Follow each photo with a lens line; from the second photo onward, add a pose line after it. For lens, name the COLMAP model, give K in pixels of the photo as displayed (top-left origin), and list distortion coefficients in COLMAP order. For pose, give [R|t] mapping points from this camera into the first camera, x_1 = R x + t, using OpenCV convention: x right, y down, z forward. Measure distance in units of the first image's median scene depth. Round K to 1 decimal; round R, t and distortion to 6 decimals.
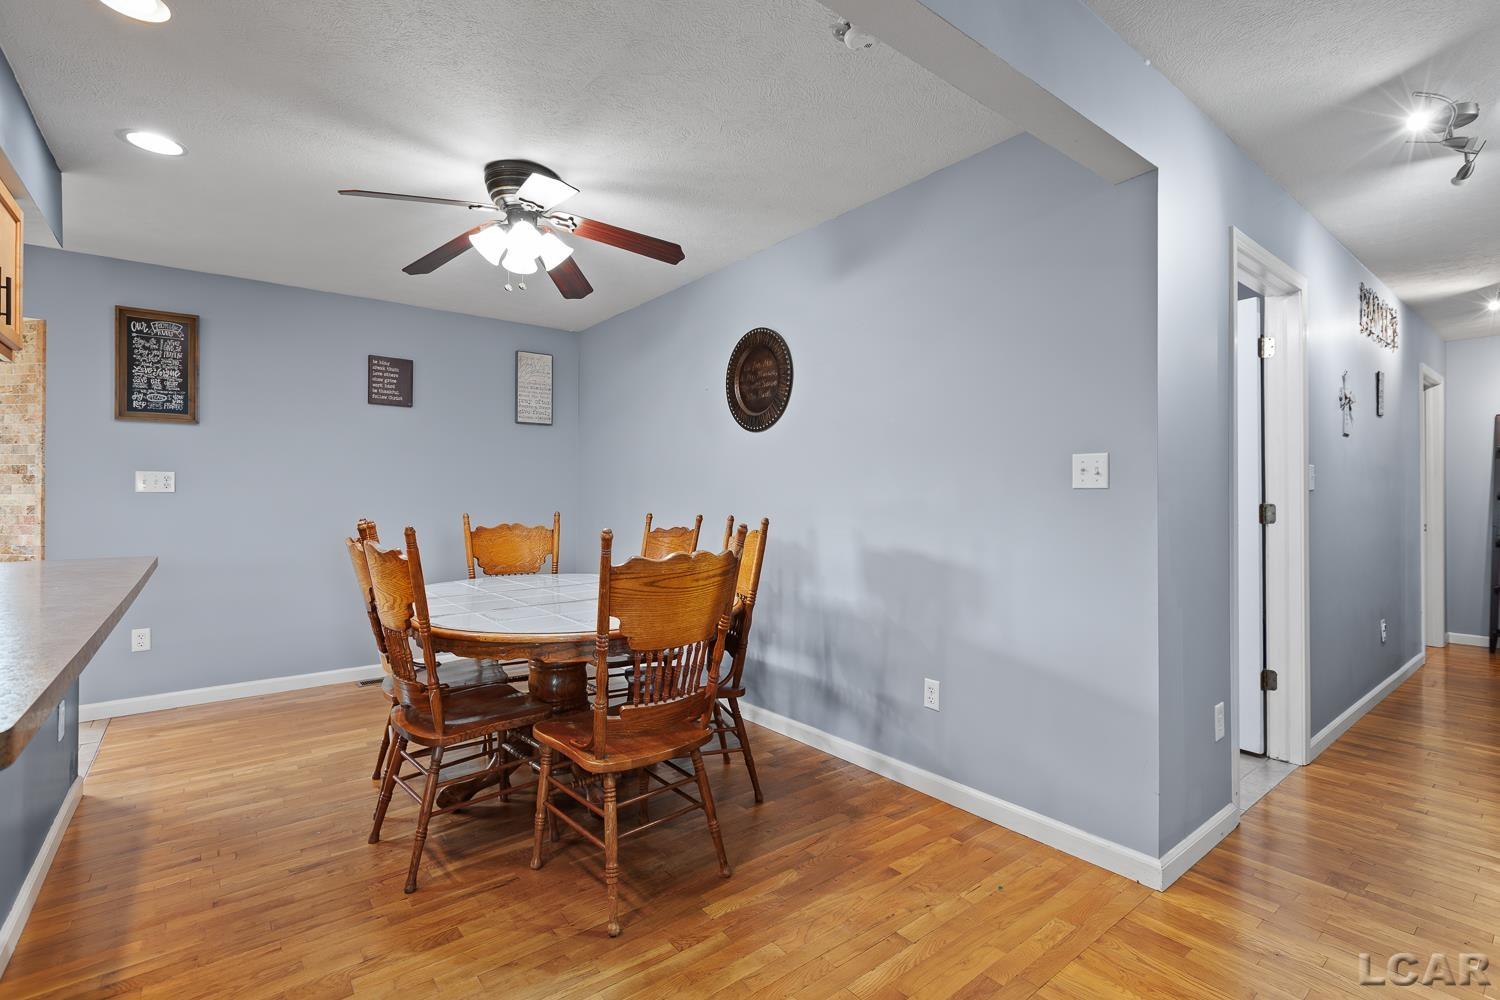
lens RADIAL K [[695.8, 0, 750.4], [0, 695.8, 493.8], [0, 0, 1]] dist [0.010962, 0.000099]
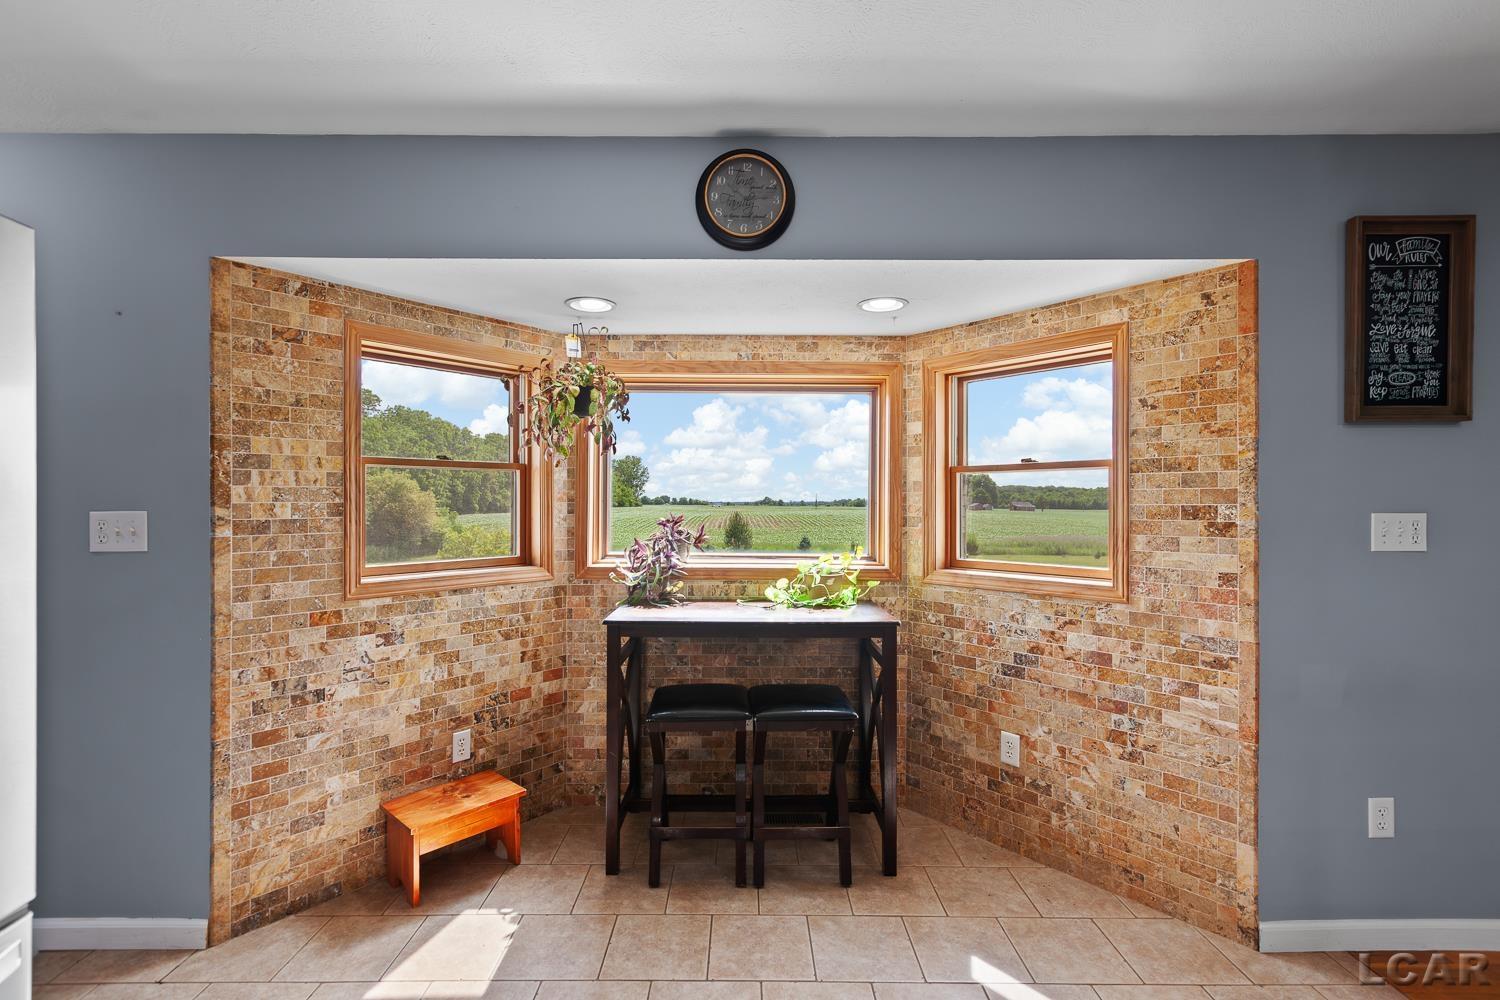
lens RADIAL K [[695.8, 0, 751.4], [0, 695.8, 503.5], [0, 0, 1]] dist [0.010962, 0.000099]
pose [[0.793131, 0.000501, -0.609051, -0.927831], [0.004132, 0.999972, 0.006204, -0.045642], [0.609037, -0.007437, 0.793107, 0.260761]]
